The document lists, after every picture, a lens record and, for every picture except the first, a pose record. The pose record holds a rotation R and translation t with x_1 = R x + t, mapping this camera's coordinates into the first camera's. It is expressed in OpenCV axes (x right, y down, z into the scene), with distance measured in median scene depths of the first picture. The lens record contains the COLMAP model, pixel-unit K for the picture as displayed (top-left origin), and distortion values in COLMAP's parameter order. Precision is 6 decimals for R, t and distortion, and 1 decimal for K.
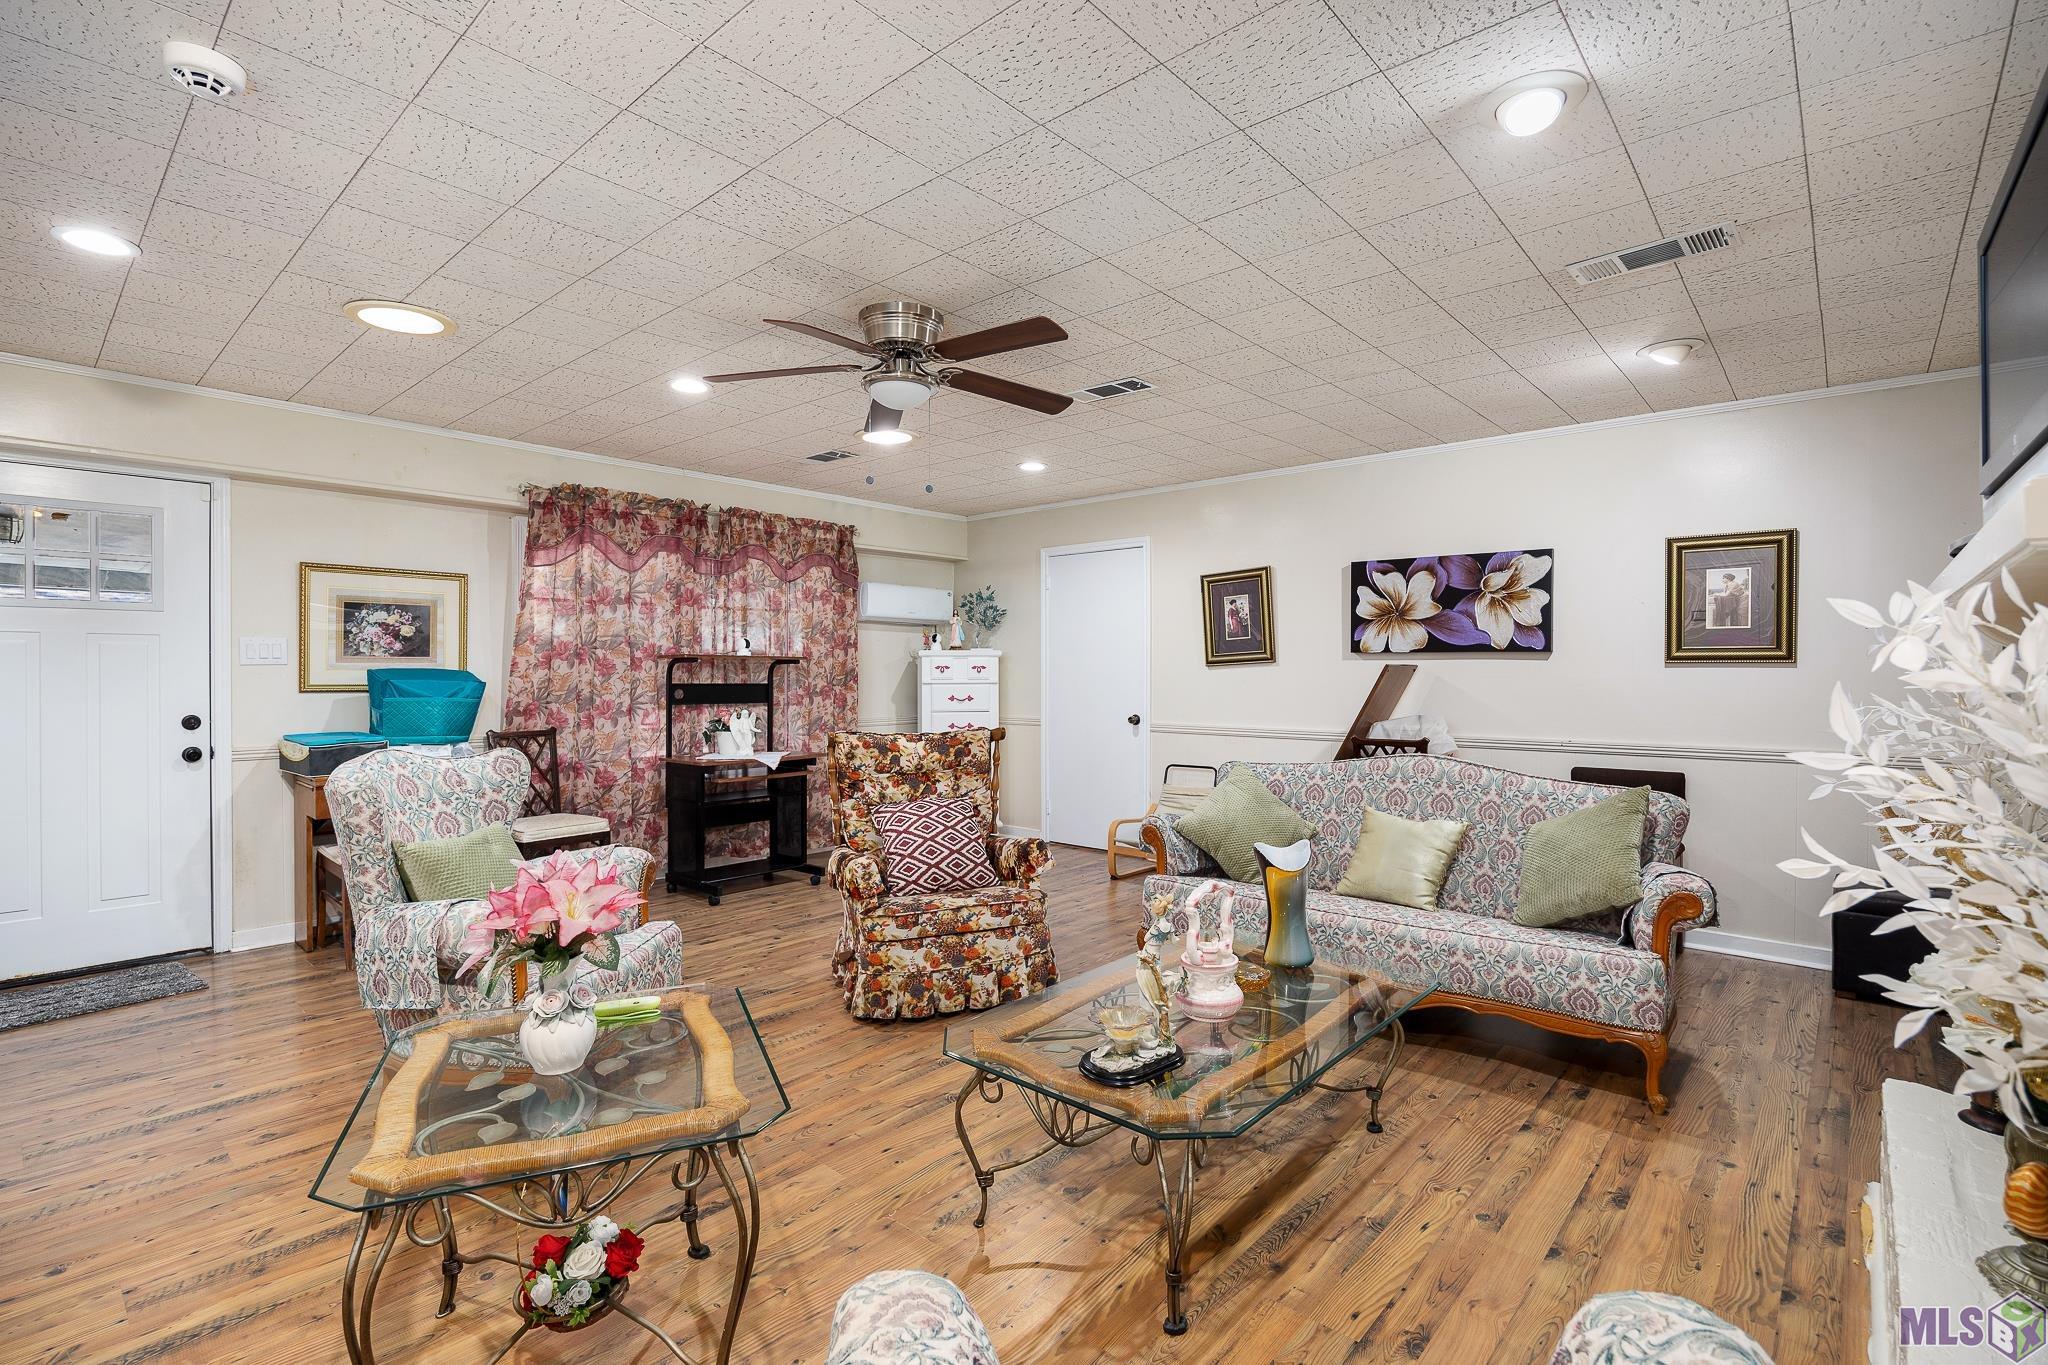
lens RADIAL K [[937.7, 0, 1023.1], [0, 937.7, 674.6], [0, 0, 1]] dist [0.000038, 0.000001]
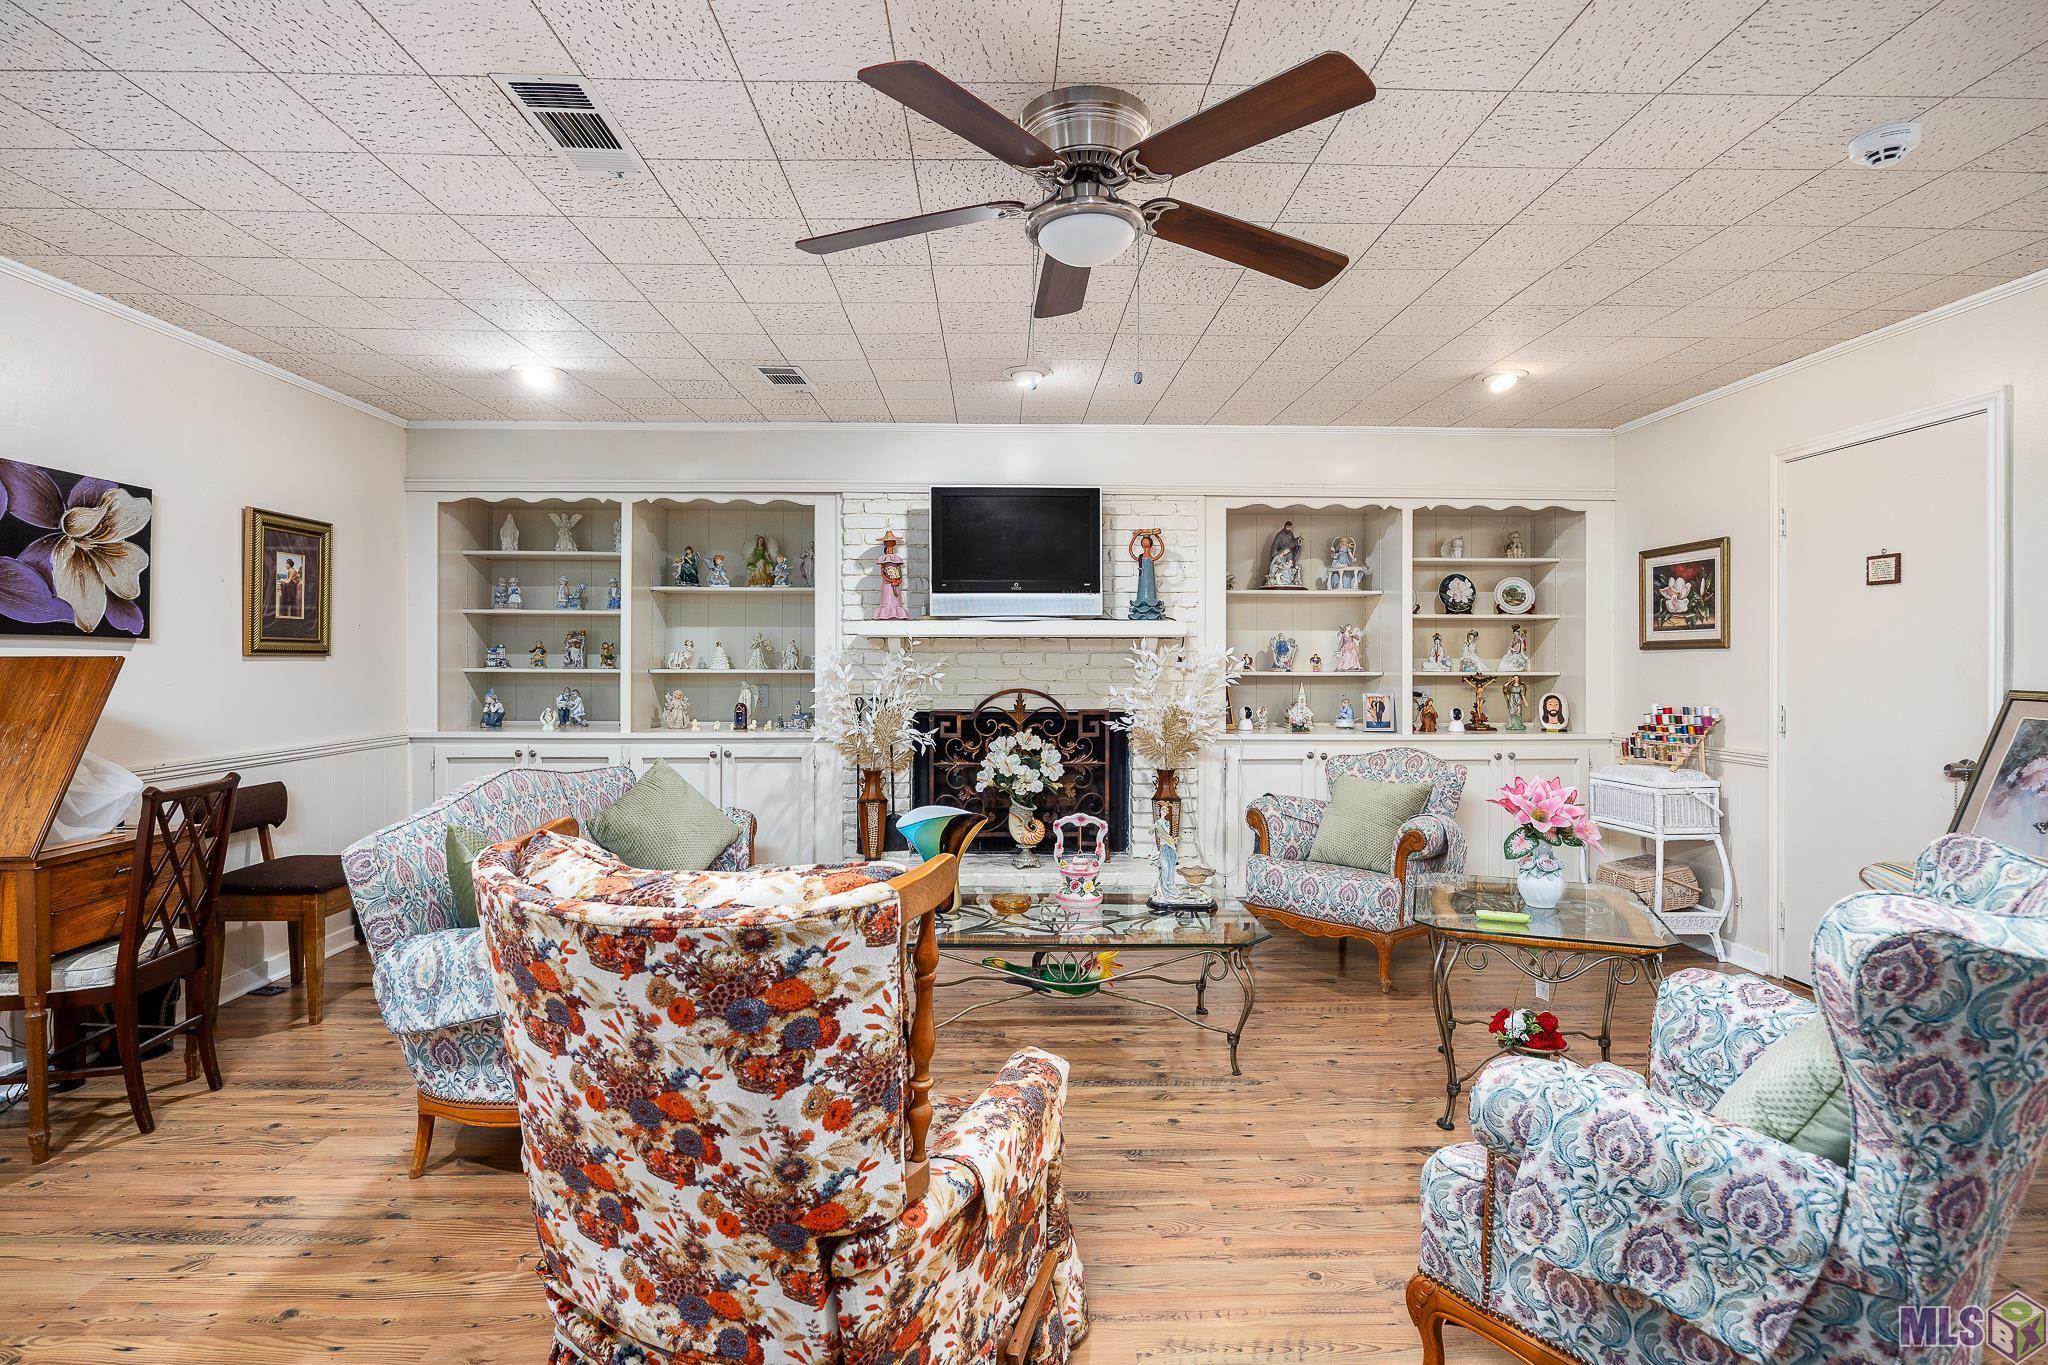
lens RADIAL K [[1022.4, 0, 1019.5], [0, 1022.4, 667.4], [0, 0, 1]] dist [0.004758, -0.000133]
pose [[-0.682720, -0.010148, 0.730610, -0.419171], [0.001307, 0.999885, 0.015109, -0.013947], [-0.730679, 0.011271, -0.682628, 1.036539]]
